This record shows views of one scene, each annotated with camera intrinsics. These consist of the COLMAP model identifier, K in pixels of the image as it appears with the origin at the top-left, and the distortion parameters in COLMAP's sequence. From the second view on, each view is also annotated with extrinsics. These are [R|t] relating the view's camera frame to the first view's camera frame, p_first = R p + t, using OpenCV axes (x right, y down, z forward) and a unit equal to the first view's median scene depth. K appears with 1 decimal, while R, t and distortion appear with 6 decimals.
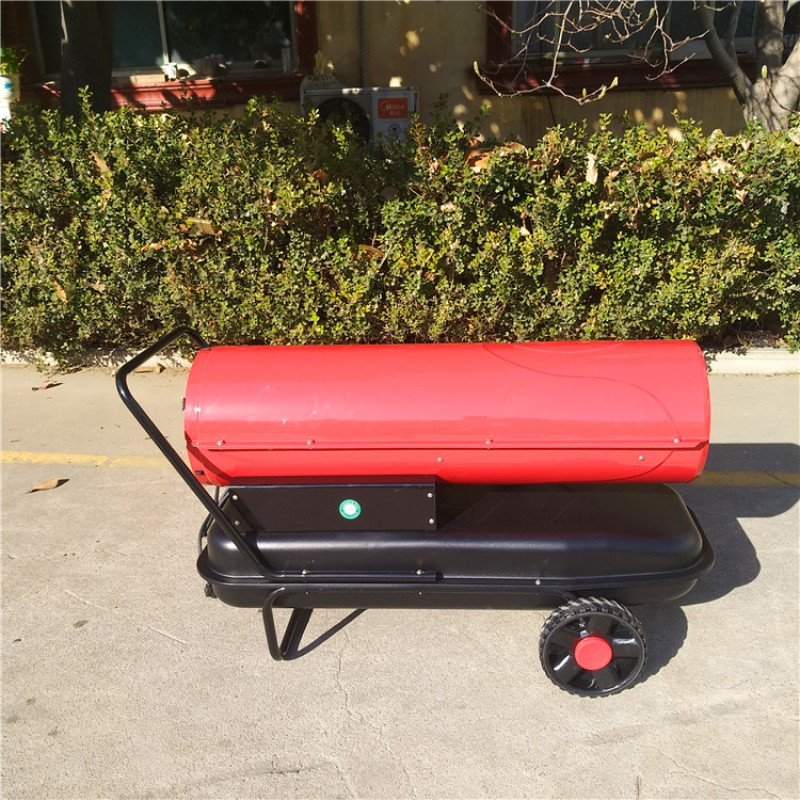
lens RADIAL K [[798.7, 0, 400.7], [0, 798.7, 426.0], [0, 0, 1]] dist [0.184308, -0.607502]
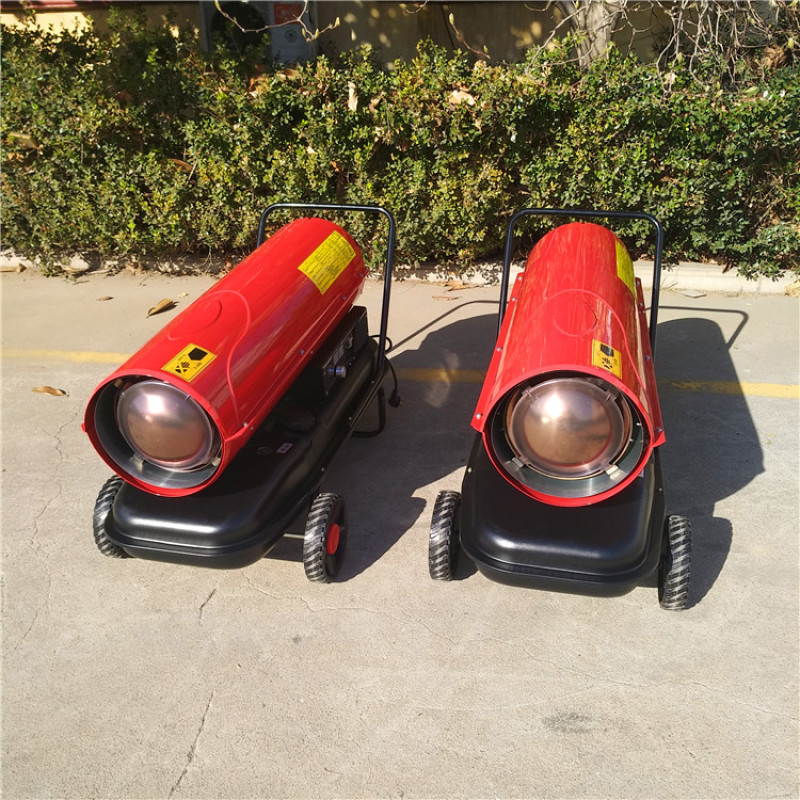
lens RADIAL K [[815.0, 0, 402.7], [0, 815.0, 422.6], [0, 0, 1]] dist [-0.027310, -0.009805]
pose [[0.999745, 0.019528, 0.011375, 0.268643], [-0.020684, 0.993457, 0.112314, 0.001620], [-0.009107, -0.112520, 0.993608, -0.145517]]
